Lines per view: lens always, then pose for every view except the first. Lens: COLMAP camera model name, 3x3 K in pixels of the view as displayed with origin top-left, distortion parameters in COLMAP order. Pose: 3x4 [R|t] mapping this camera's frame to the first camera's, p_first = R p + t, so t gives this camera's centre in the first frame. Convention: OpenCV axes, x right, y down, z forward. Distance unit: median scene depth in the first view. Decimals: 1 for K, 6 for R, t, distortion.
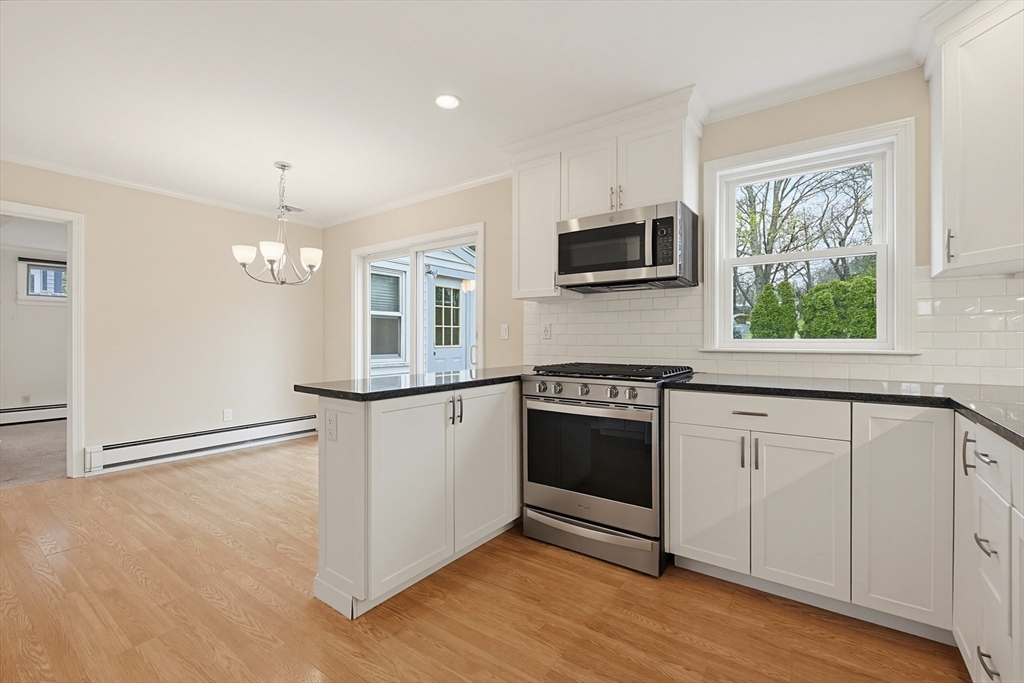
lens RADIAL K [[431.9, 0, 520.6], [0, 431.9, 339.6], [0, 0, 1]] dist [-0.003949, -0.000003]
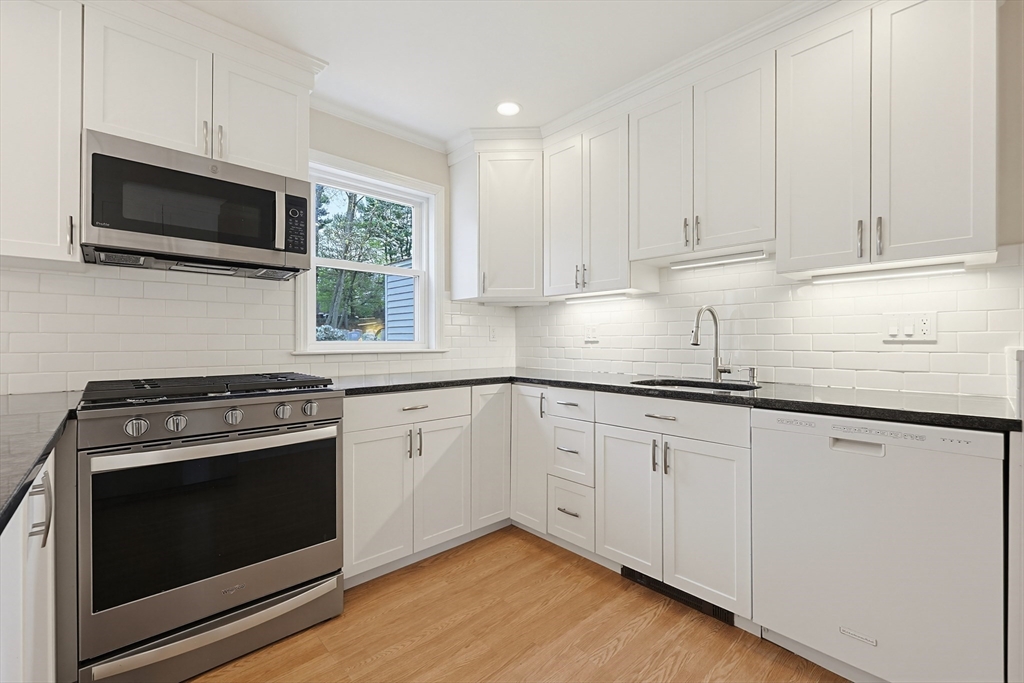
lens RADIAL K [[437.3, 0, 512.0], [0, 437.3, 341.5], [0, 0, 1]] dist [-0.000090, -0.000015]
pose [[0.200099, 0.000830, 0.979775, -0.435800], [0.003493, 0.999993, -0.001560, 0.003284], [-0.979769, 0.003735, 0.200095, 0.438517]]
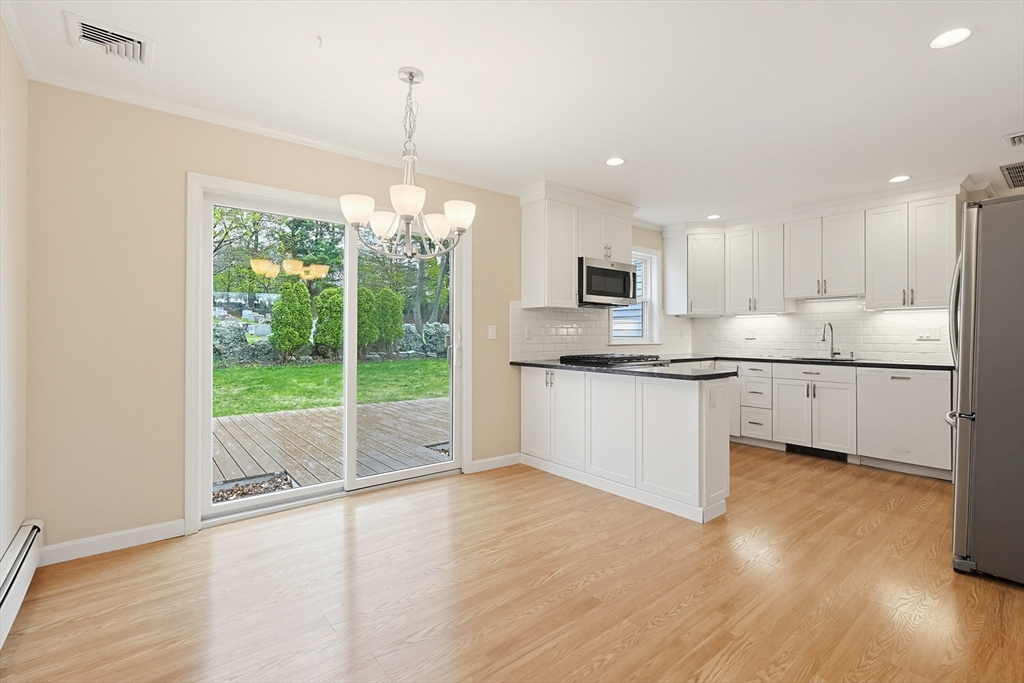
lens RADIAL K [[465.2, 0, 505.8], [0, 465.2, 332.0], [0, 0, 1]] dist [0.002950, 0.000182]
pose [[0.272748, 0.007140, 0.962059, -1.809784], [0.001975, 0.999966, -0.007981, -0.014886], [-0.962083, 0.004077, 0.272725, 1.029271]]
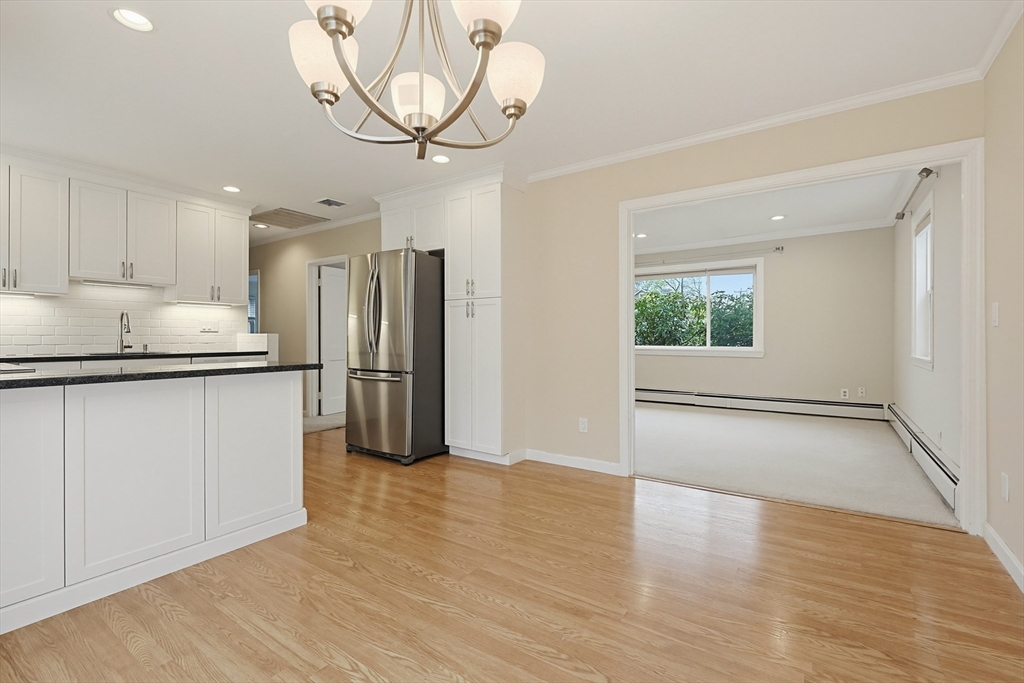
lens RADIAL K [[442.6, 0, 541.1], [0, 442.6, 338.0], [0, 0, 1]] dist [-0.000059, -0.000015]
pose [[-0.998497, 0.000427, -0.054798, -0.951316], [0.000154, 0.999988, 0.004985, 0.023817], [0.054799, 0.004969, -0.998485, 2.027263]]
